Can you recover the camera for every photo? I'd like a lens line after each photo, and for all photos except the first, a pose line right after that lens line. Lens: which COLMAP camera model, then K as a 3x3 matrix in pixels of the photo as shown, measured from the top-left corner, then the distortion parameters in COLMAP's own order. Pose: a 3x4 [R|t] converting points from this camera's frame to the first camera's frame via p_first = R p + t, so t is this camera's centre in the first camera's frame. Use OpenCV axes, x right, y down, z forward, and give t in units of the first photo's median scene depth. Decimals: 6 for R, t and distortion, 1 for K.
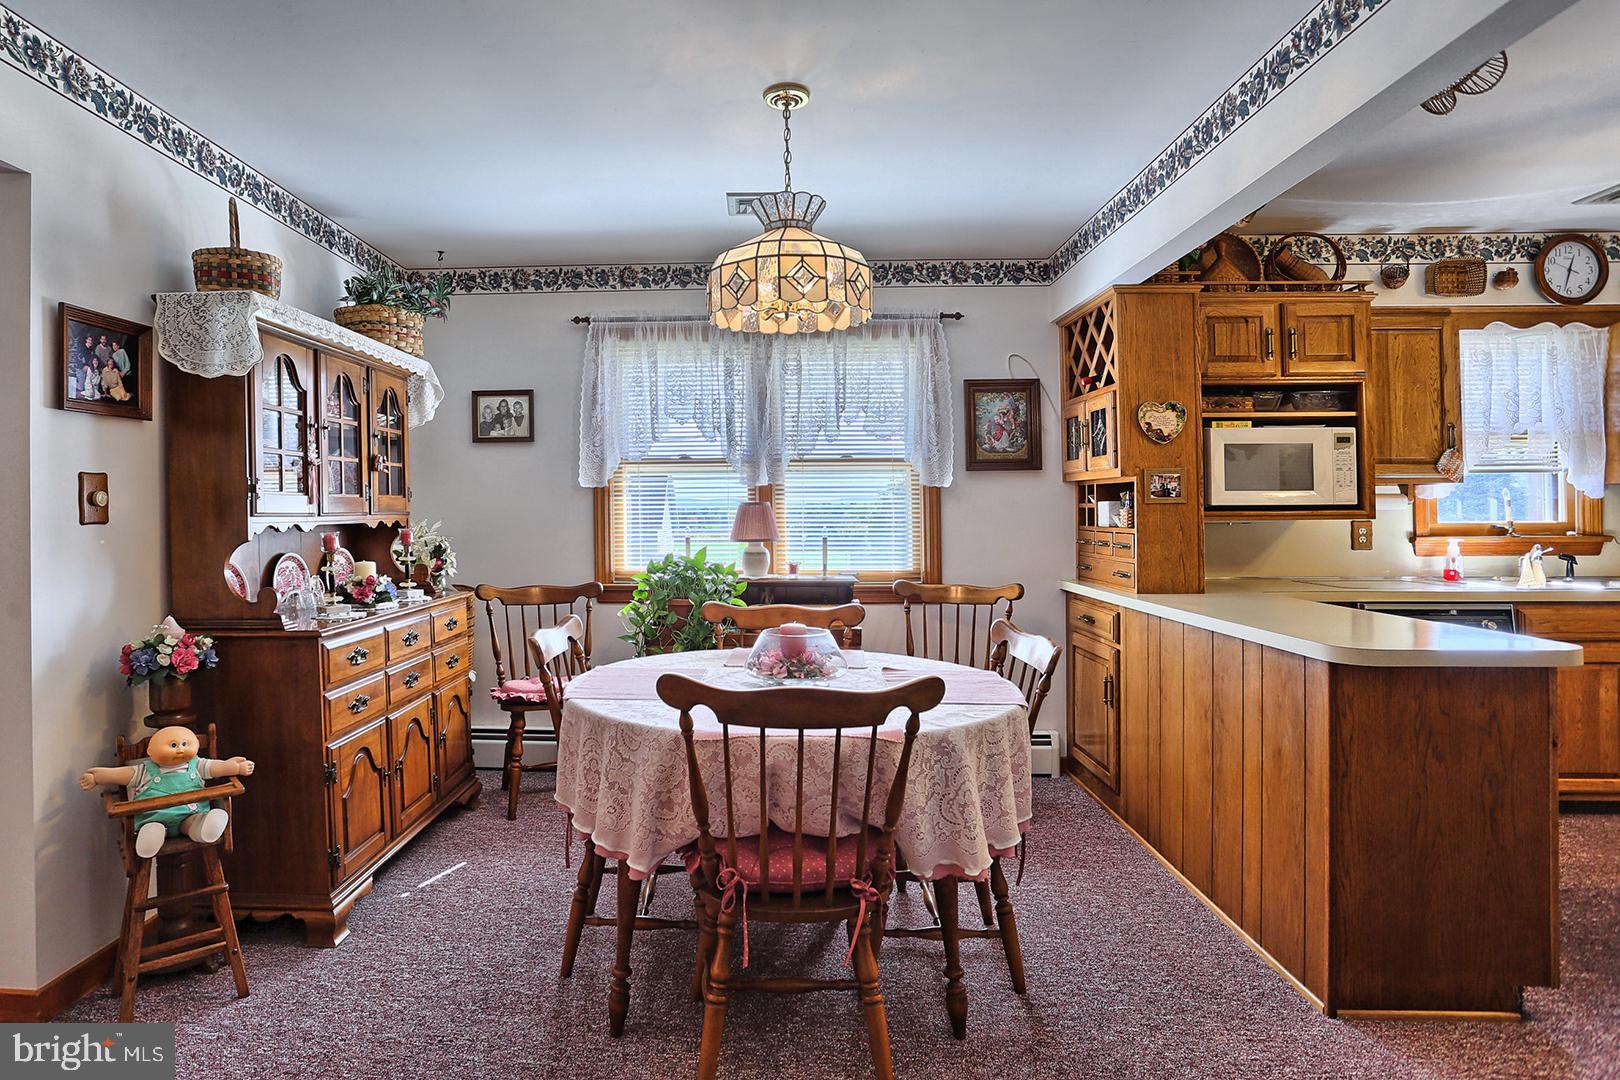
lens RADIAL K [[872.8, 0, 719.8], [0, 872.8, 503.7], [0, 0, 1]] dist [-0.072915, 0.027560]
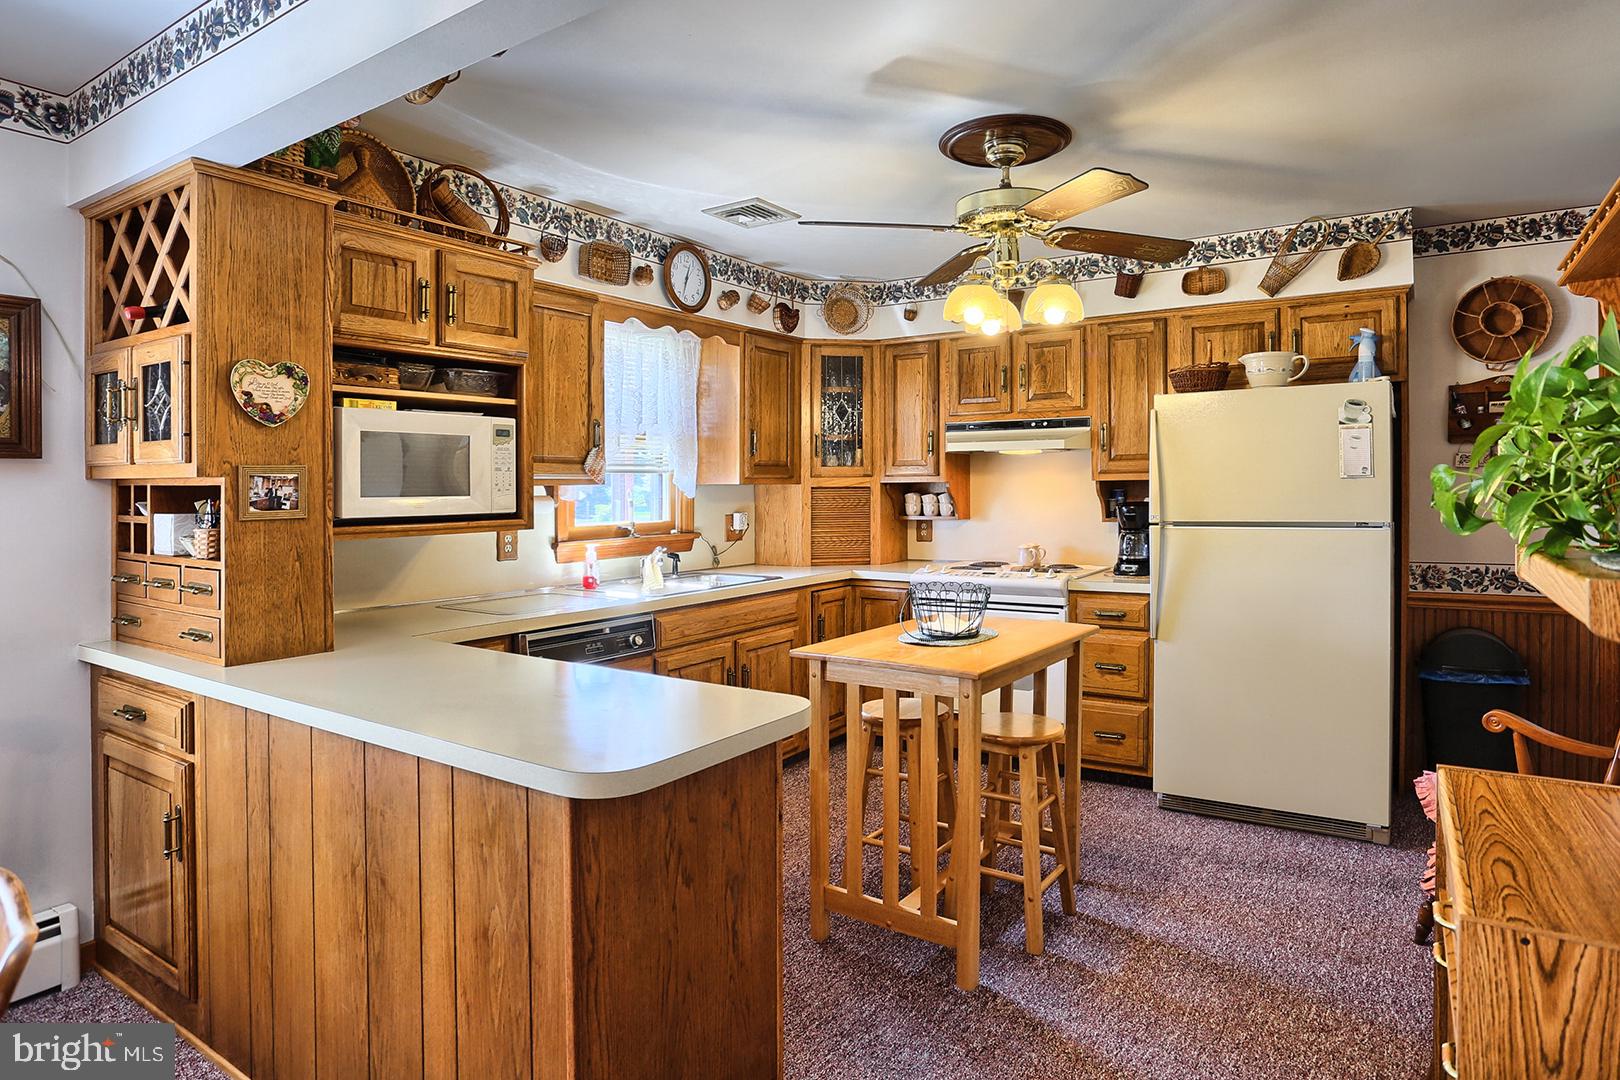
lens RADIAL K [[907.7, 0, 832.1], [0, 907.7, 466.8], [0, 0, 1]] dist [-0.056900, 0.030971]
pose [[0.486595, 0.016584, 0.873470, 0.133201], [-0.002016, 0.999838, -0.017860, -0.027805], [-0.873625, 0.006929, 0.486550, 0.296227]]
